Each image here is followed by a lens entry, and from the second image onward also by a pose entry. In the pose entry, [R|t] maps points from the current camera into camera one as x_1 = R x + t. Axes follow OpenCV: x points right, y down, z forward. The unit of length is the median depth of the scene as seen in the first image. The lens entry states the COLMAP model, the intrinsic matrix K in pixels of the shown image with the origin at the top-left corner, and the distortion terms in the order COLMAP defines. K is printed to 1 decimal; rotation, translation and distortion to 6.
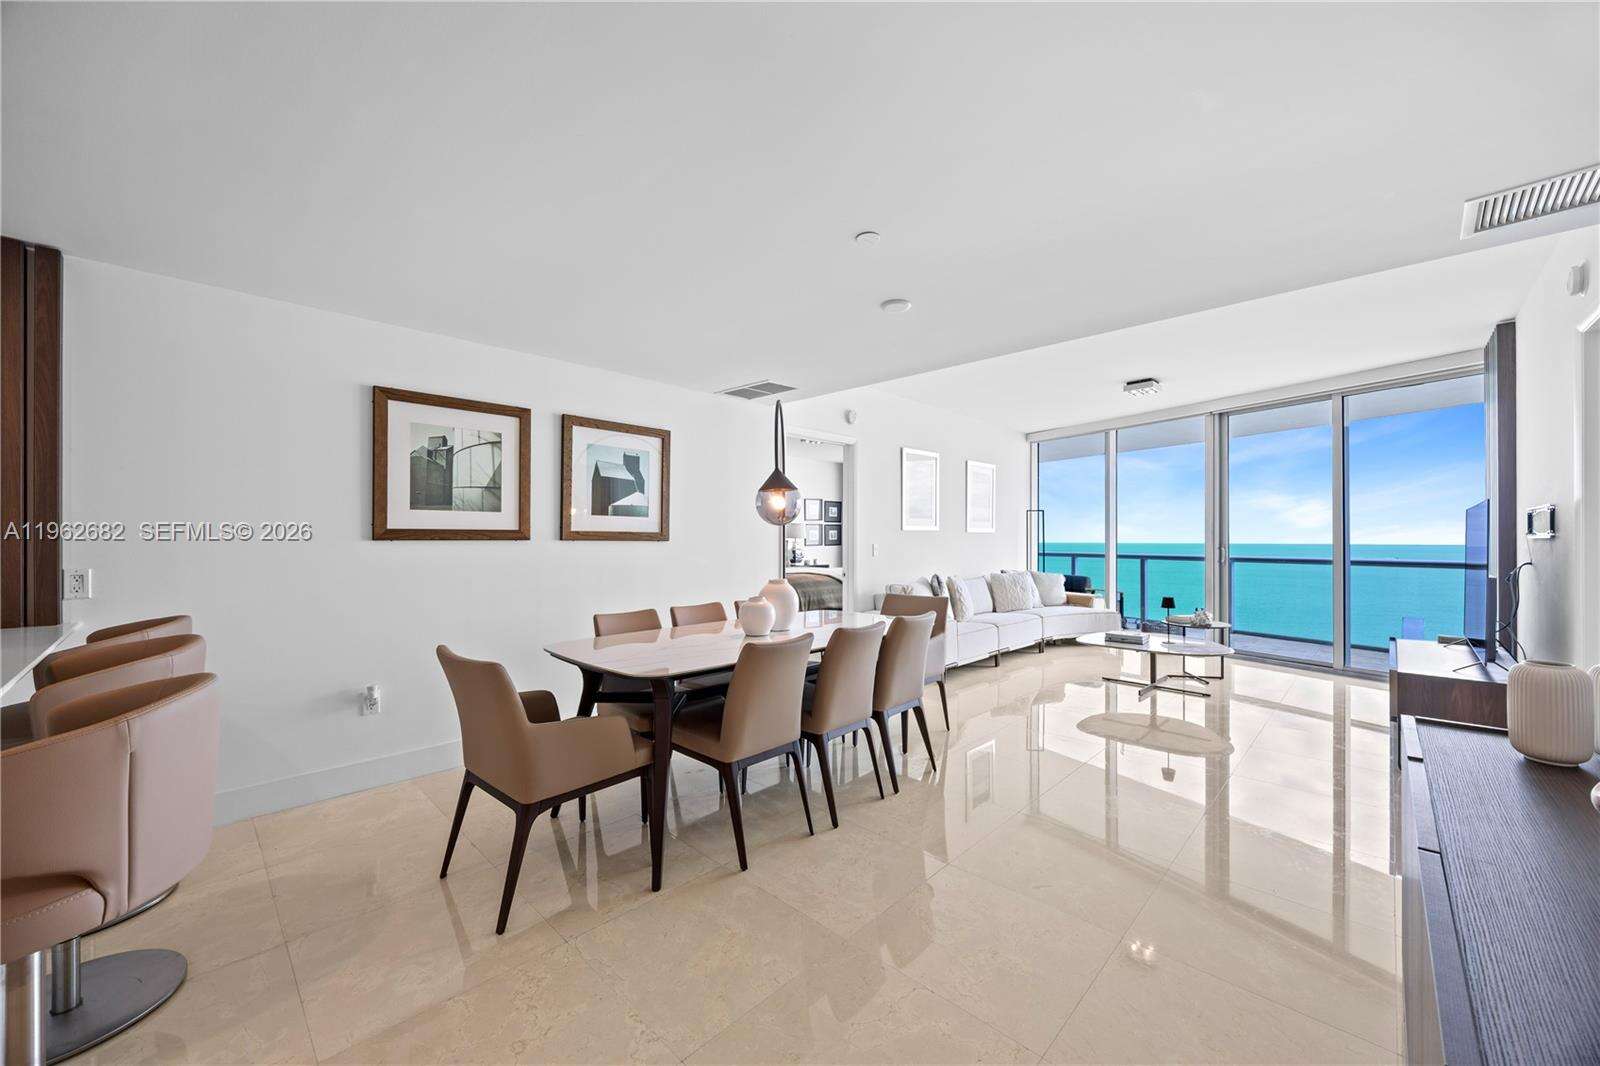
lens RADIAL K [[608.6, 0, 800.0], [0, 608.6, 533.0], [0, 0, 1]] dist [-0.002458, -0.000292]
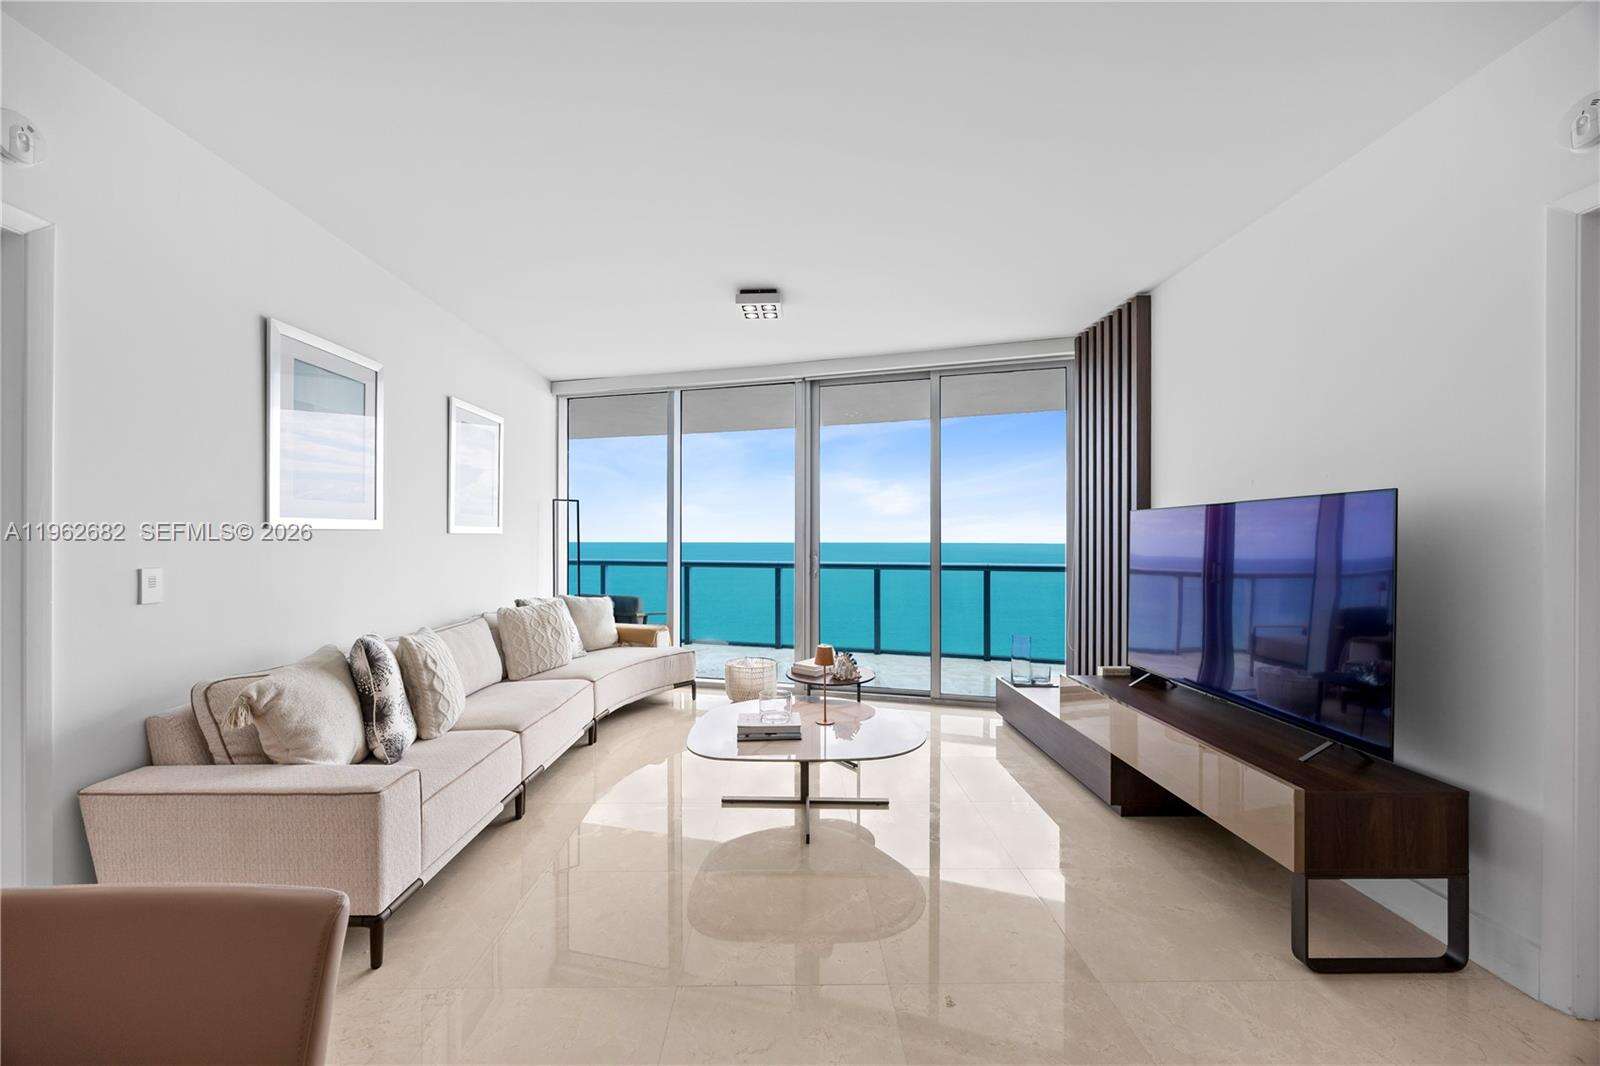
lens RADIAL K [[625.9, 0, 800.0], [0, 625.9, 533.0], [0, 0, 1]] dist [-0.001277, -0.000082]
pose [[0.712696, 0.002131, 0.701470, 0.111745], [-0.002317, 0.999997, -0.000684, -0.001904], [-0.701469, -0.001138, 0.712699, 0.405538]]
